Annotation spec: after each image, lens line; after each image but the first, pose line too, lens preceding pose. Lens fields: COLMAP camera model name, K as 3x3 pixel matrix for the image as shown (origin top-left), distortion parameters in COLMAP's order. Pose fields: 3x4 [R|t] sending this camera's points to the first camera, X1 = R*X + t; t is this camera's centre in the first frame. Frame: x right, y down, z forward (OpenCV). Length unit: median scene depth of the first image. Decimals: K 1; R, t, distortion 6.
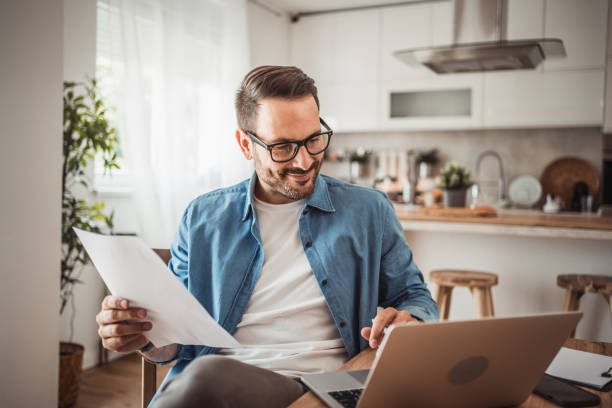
lens RADIAL K [[706.0, 0, 276.6], [0, 706.0, 204.5], [0, 0, 1]] dist [0.038478, 0.000000]
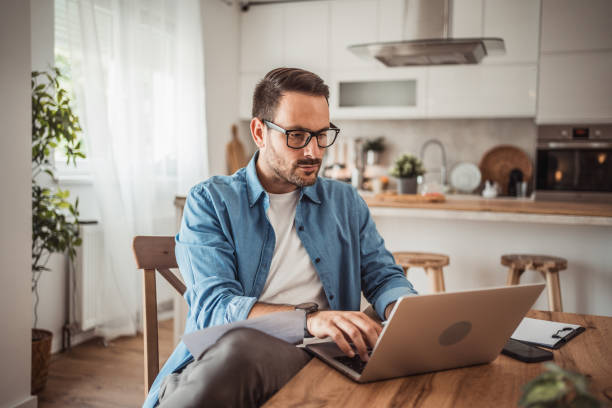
lens RADIAL K [[706.0, 0, 290.5], [0, 706.0, 208.7], [0, 0, 1]] dist [0.038478, 0.000000]
pose [[0.994262, -0.007891, 0.106681, -0.035064], [0.004971, 0.999606, 0.027608, -0.003560], [-0.106857, -0.026920, 0.993910, -0.042080]]
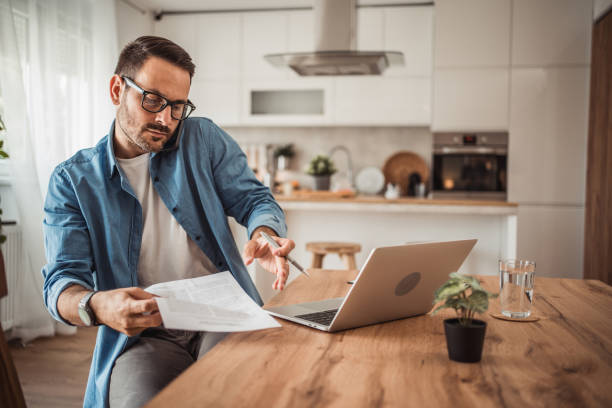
lens RADIAL K [[706.0, 0, 304.7], [0, 706.0, 205.0], [0, 0, 1]] dist [0.038478, 0.000000]
pose [[0.964996, -0.012533, 0.261966, -0.073250], [0.011614, 0.999920, 0.005056, 0.019249], [-0.262008, -0.001836, 0.965064, -0.109657]]
